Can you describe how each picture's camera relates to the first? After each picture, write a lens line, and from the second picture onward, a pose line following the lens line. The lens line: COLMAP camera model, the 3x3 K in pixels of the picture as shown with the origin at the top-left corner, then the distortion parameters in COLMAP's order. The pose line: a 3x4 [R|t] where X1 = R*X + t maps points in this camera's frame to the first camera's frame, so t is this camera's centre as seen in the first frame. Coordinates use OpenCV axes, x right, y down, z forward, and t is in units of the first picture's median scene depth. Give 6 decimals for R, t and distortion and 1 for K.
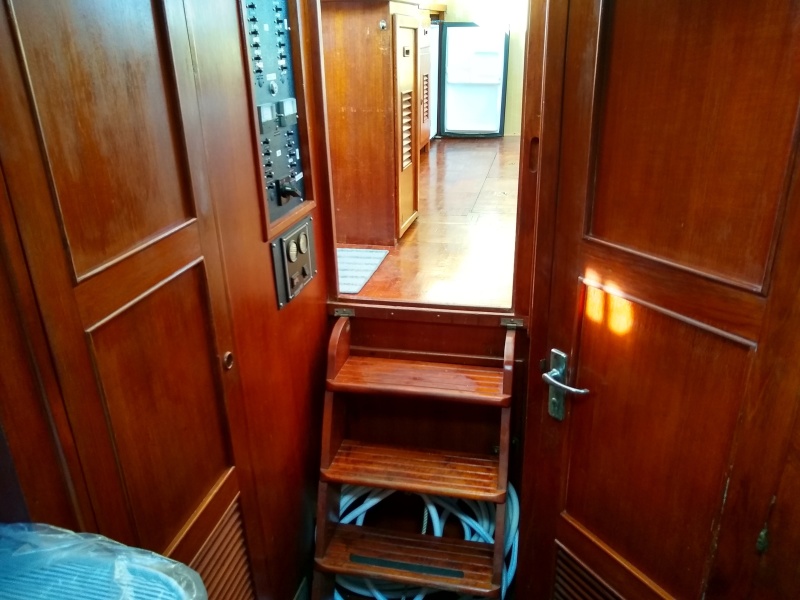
lens RADIAL K [[645.2, 0, 400.0], [0, 645.2, 300.0], [0, 0, 1]] dist [0.036097, -0.003551]
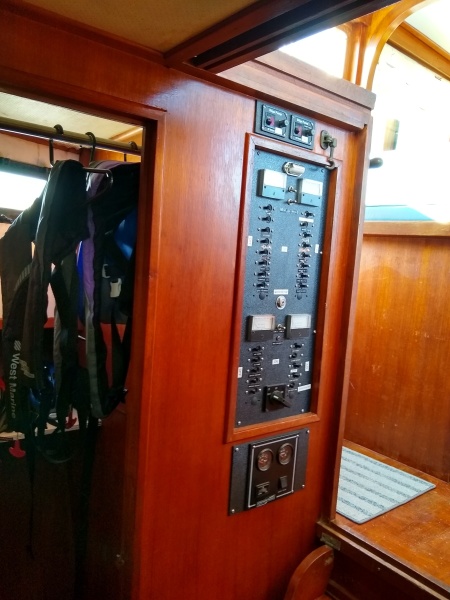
lens RADIAL K [[483.9, 0, 225.4], [0, 483.9, 312.7], [0, 0, 1]] dist [0.036097, -0.003551]
pose [[0.785167, 0.156399, -0.599210, 0.161199], [-0.316960, 0.932736, -0.171873, -0.116422], [0.532024, 0.324874, 0.781926, 0.272699]]
